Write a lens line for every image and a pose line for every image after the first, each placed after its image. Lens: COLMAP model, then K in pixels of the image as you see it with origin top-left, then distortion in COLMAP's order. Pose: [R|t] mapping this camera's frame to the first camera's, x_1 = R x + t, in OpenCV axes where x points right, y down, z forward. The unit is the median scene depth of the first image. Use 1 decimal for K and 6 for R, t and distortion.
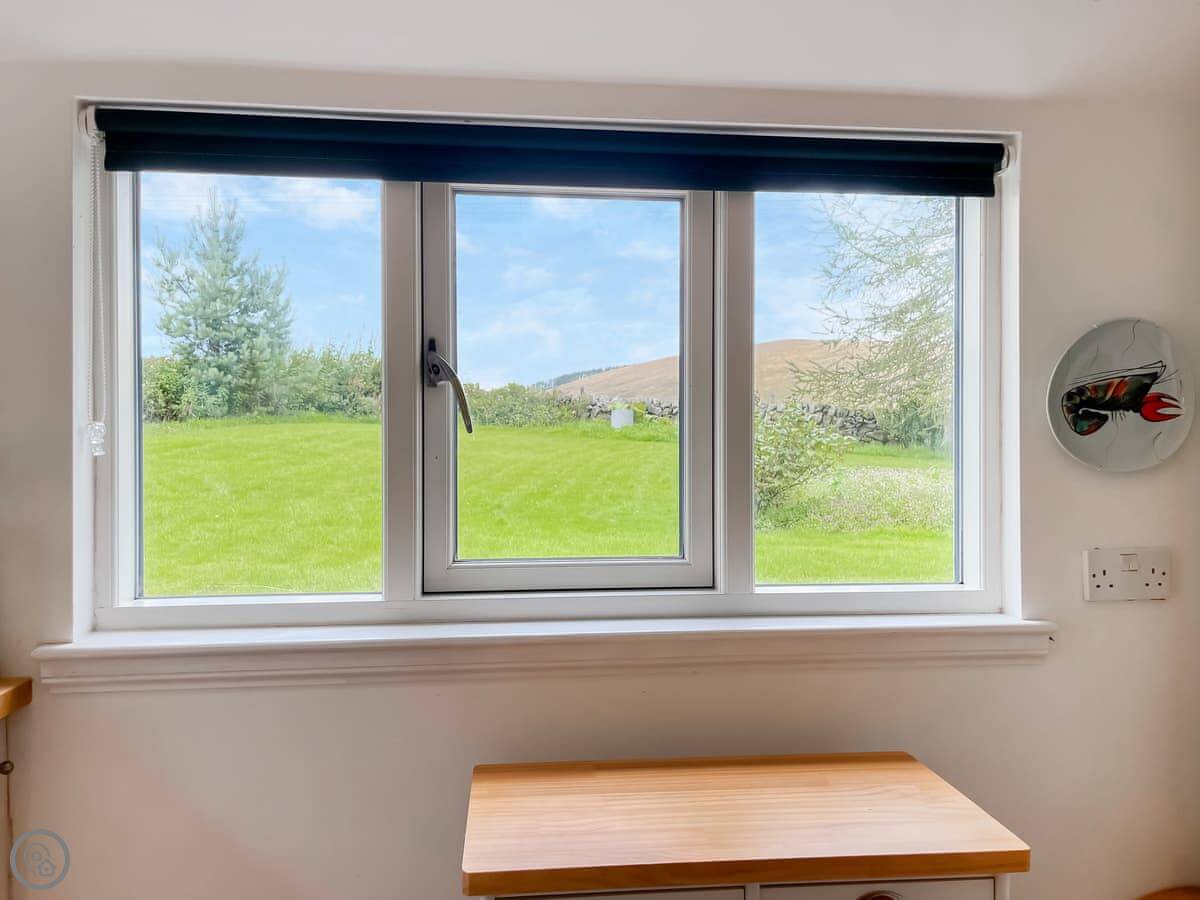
lens RADIAL K [[937.2, 0, 600.0], [0, 937.2, 450.0], [0, 0, 1]] dist [0.043237, -0.002381]
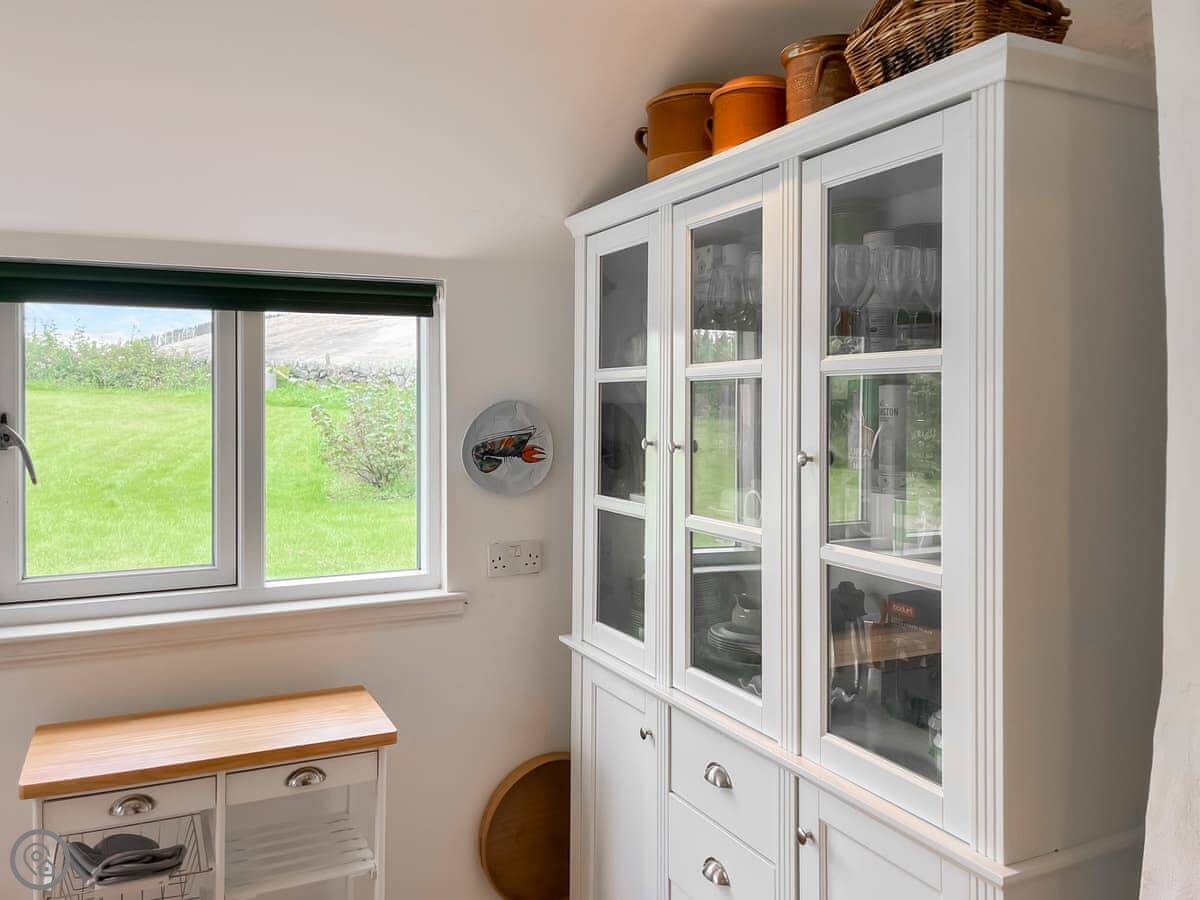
lens RADIAL K [[971.1, 0, 603.2], [0, 971.1, 403.3], [0, 0, 1]] dist [0.048522, 0.001751]
pose [[0.942396, 0.001068, 0.334499, 0.033440], [-0.001841, 0.999996, 0.001993, -0.029966], [-0.334495, -0.002494, 0.942394, -0.131850]]
